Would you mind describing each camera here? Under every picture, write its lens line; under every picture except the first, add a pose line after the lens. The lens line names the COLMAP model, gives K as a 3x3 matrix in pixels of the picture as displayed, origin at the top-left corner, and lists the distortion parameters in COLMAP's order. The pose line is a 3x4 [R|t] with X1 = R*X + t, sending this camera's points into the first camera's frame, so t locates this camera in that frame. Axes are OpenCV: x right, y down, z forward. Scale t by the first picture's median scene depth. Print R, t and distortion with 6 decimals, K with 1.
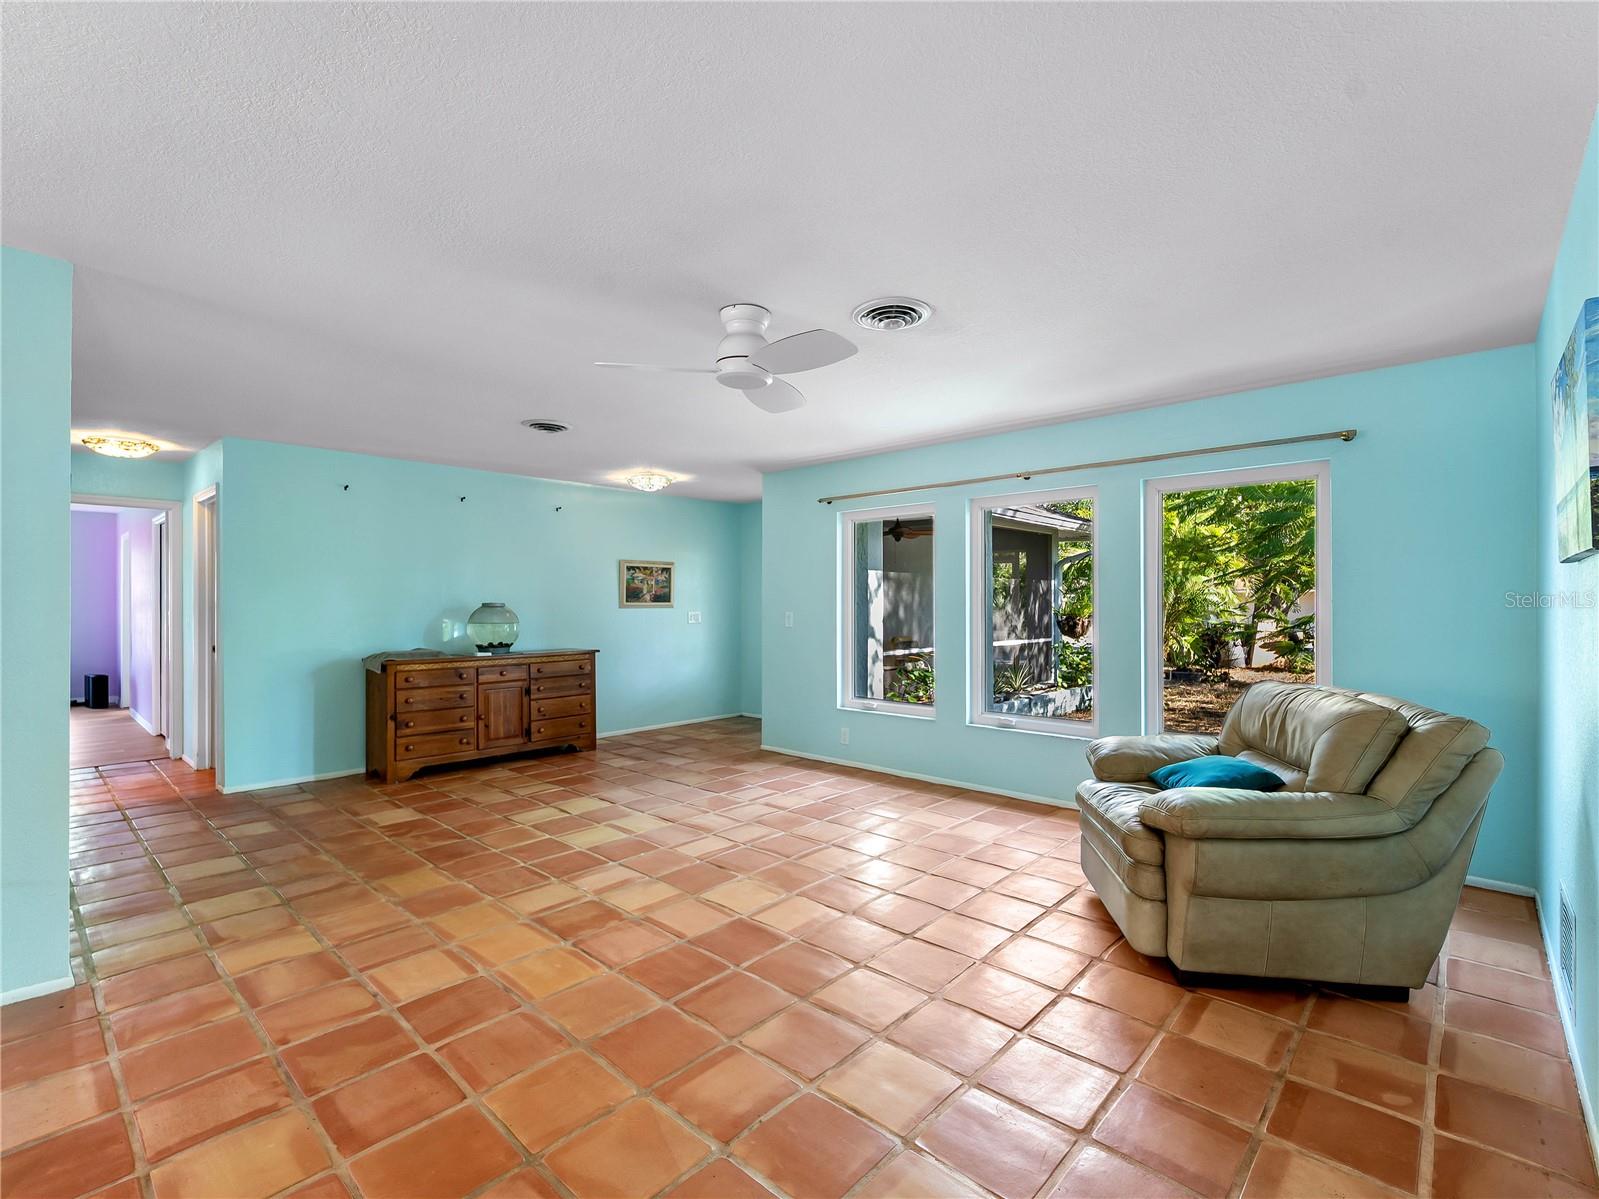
lens RADIAL K [[726.6, 0, 809.8], [0, 726.6, 614.4], [0, 0, 1]] dist [-0.001892, -0.000323]
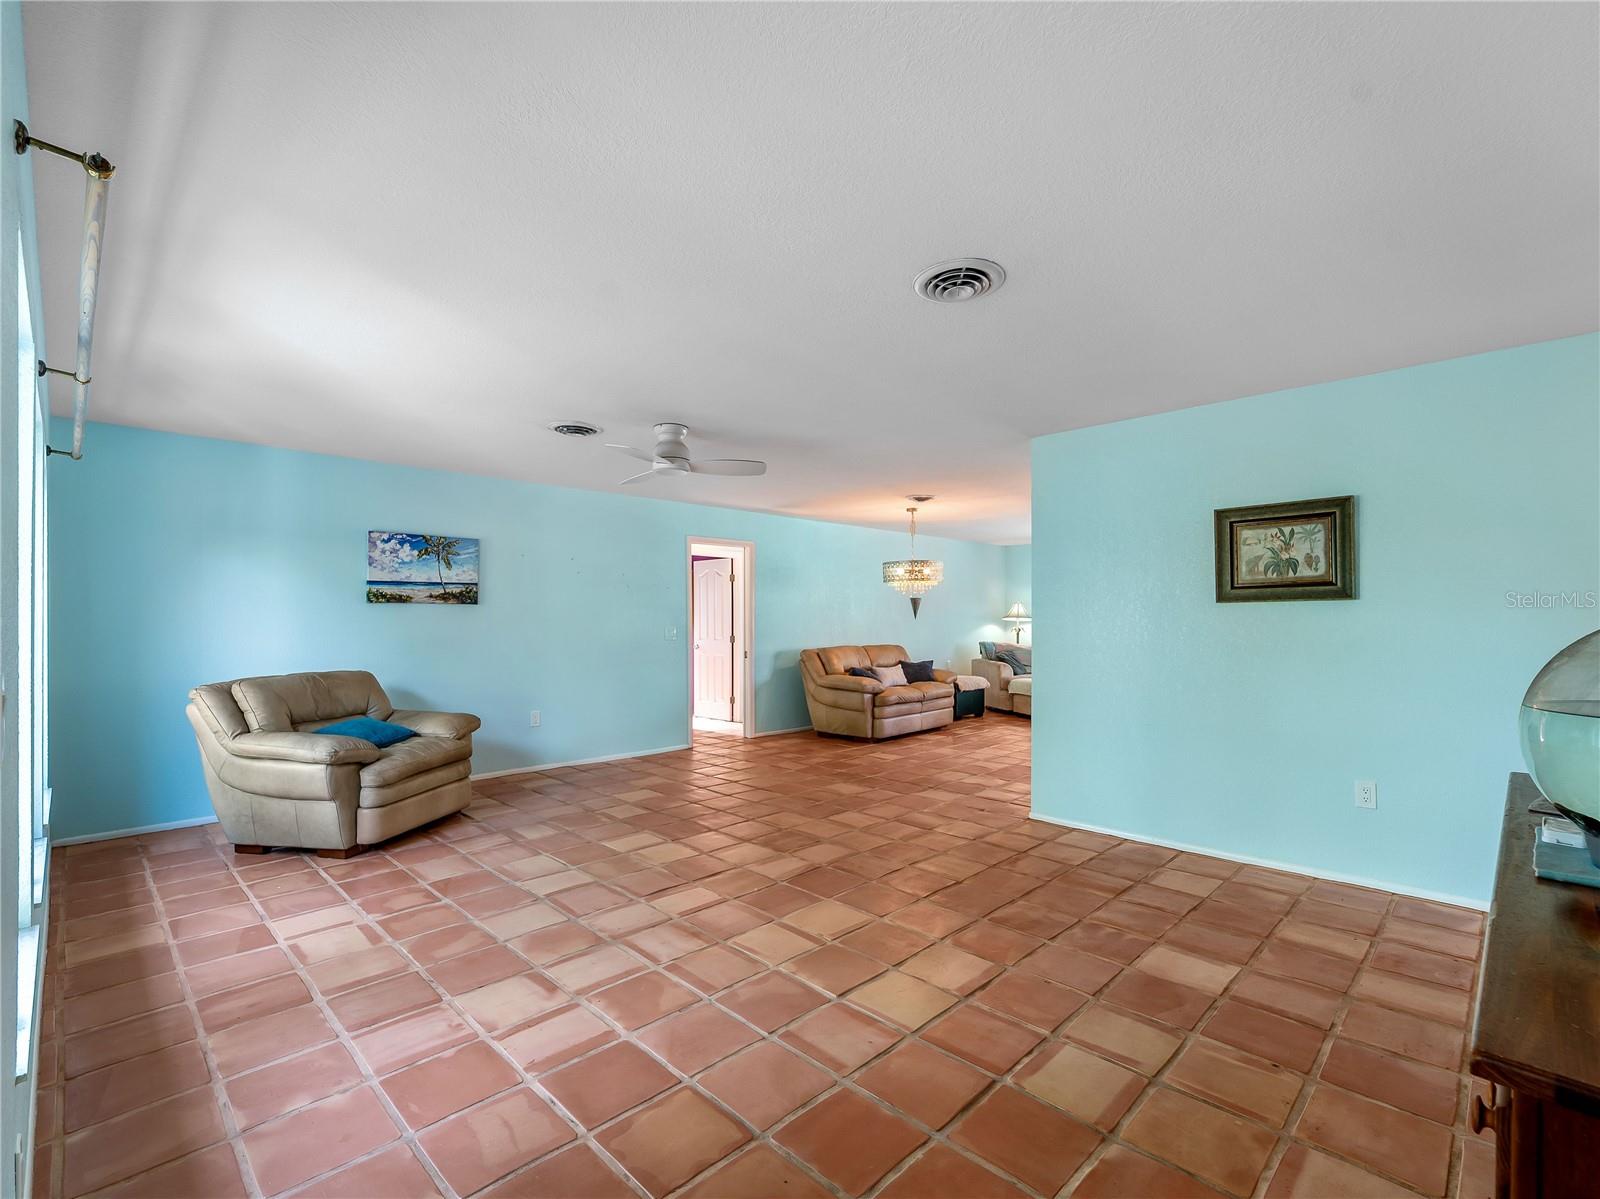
lens RADIAL K [[727.0, 0, 810.3], [0, 727.0, 614.4], [0, 0, 1]] dist [-0.001892, -0.000323]
pose [[-0.998736, -0.000771, 0.050256, -0.375976], [-0.000496, 0.999985, 0.005471, -0.024190], [-0.050260, 0.005439, -0.998721, 2.076994]]
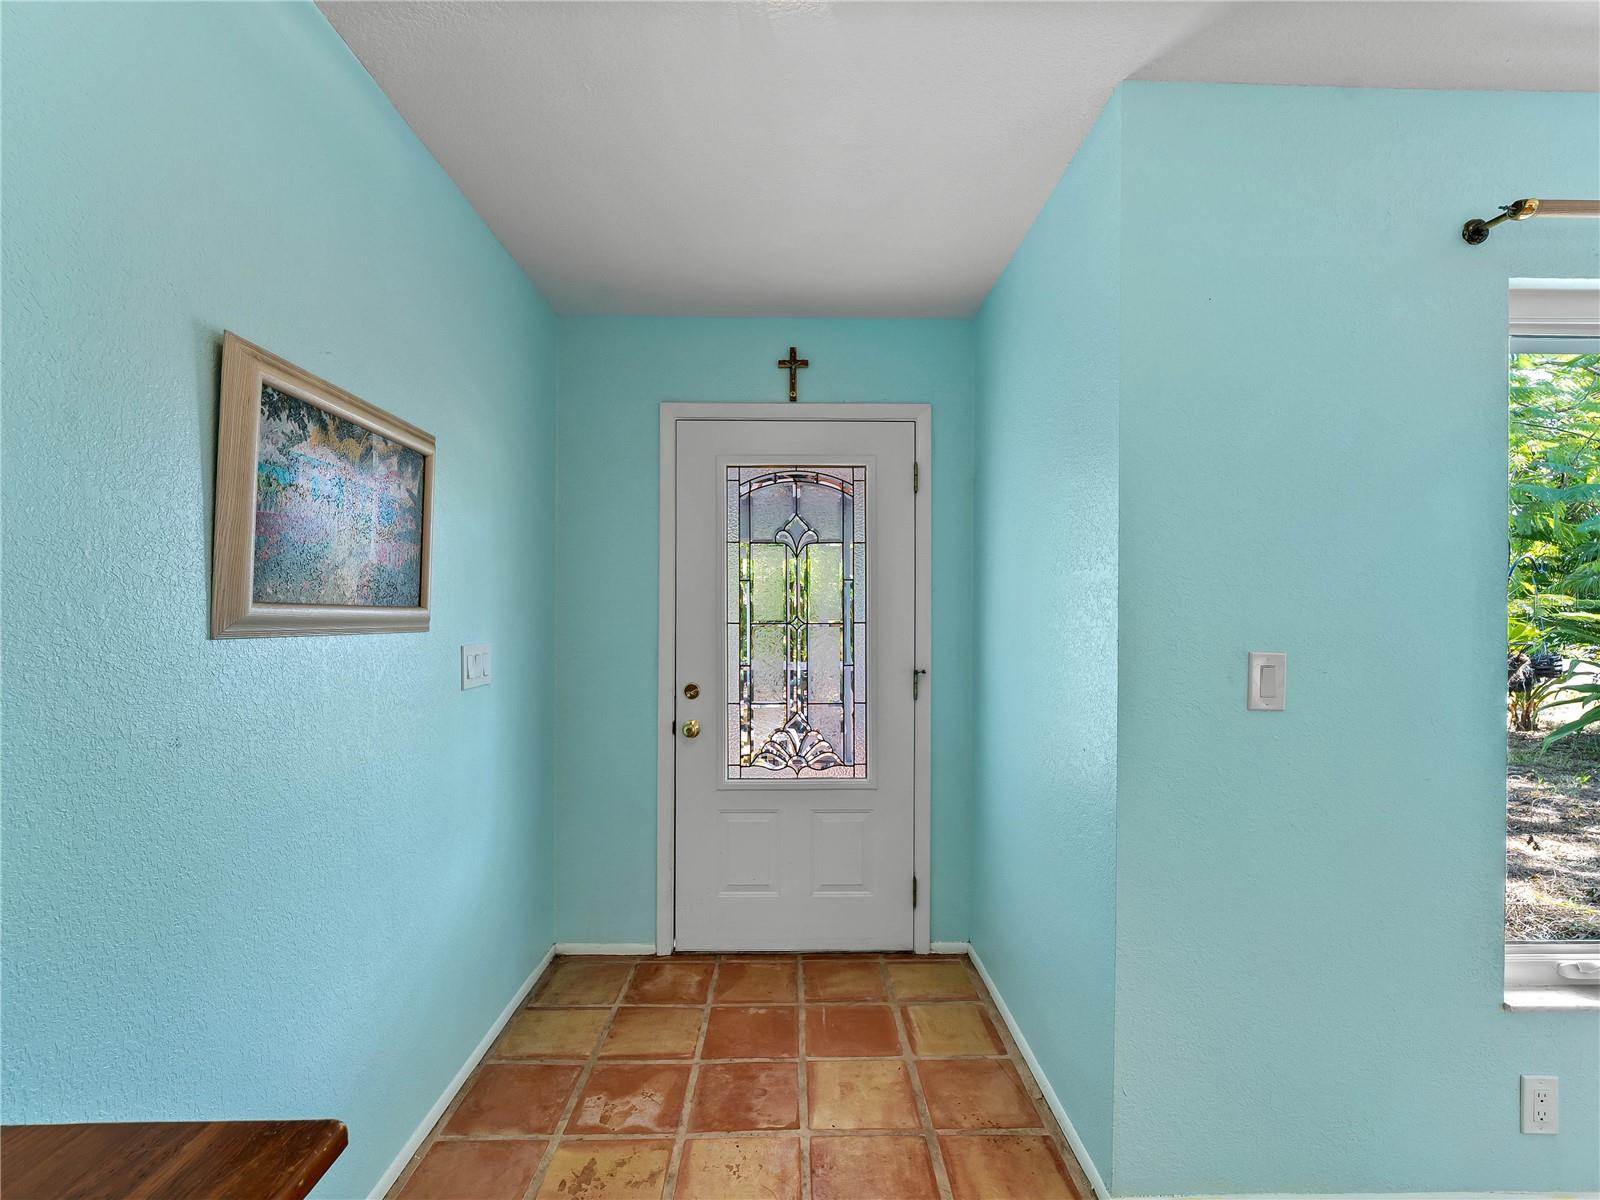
lens RADIAL K [[727.0, 0, 810.3], [0, 727.0, 614.9], [0, 0, 1]] dist [-0.001892, -0.000323]
pose [[0.727252, 0.004446, 0.686356, -0.587630], [0.008433, 0.999846, -0.015413, -0.016222], [-0.686319, 0.016997, 0.727102, 1.669924]]
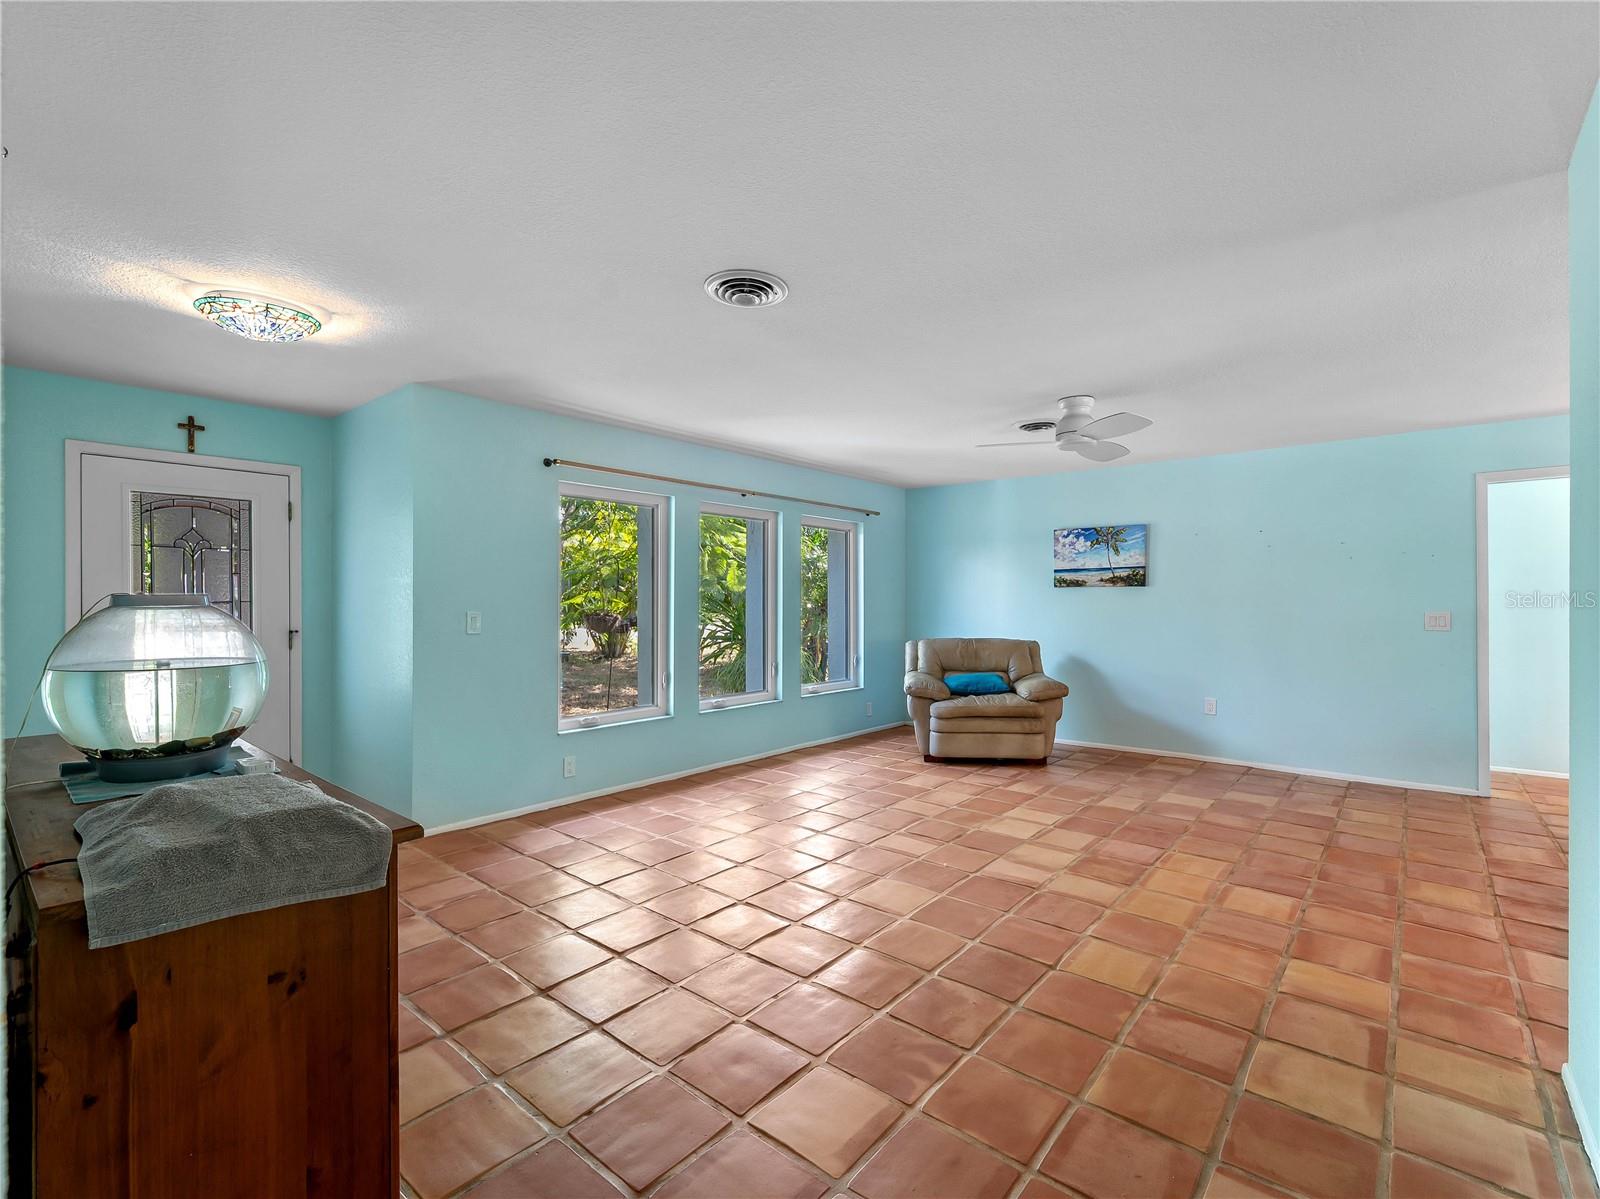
lens RADIAL K [[727.0, 0, 810.3], [0, 727.0, 614.4], [0, 0, 1]] dist [-0.001892, -0.000323]
pose [[-0.035074, -0.018922, 0.999206, -1.253119], [0.009398, 0.999770, 0.019263, -0.011828], [-0.999341, 0.010066, -0.034888, 1.307290]]
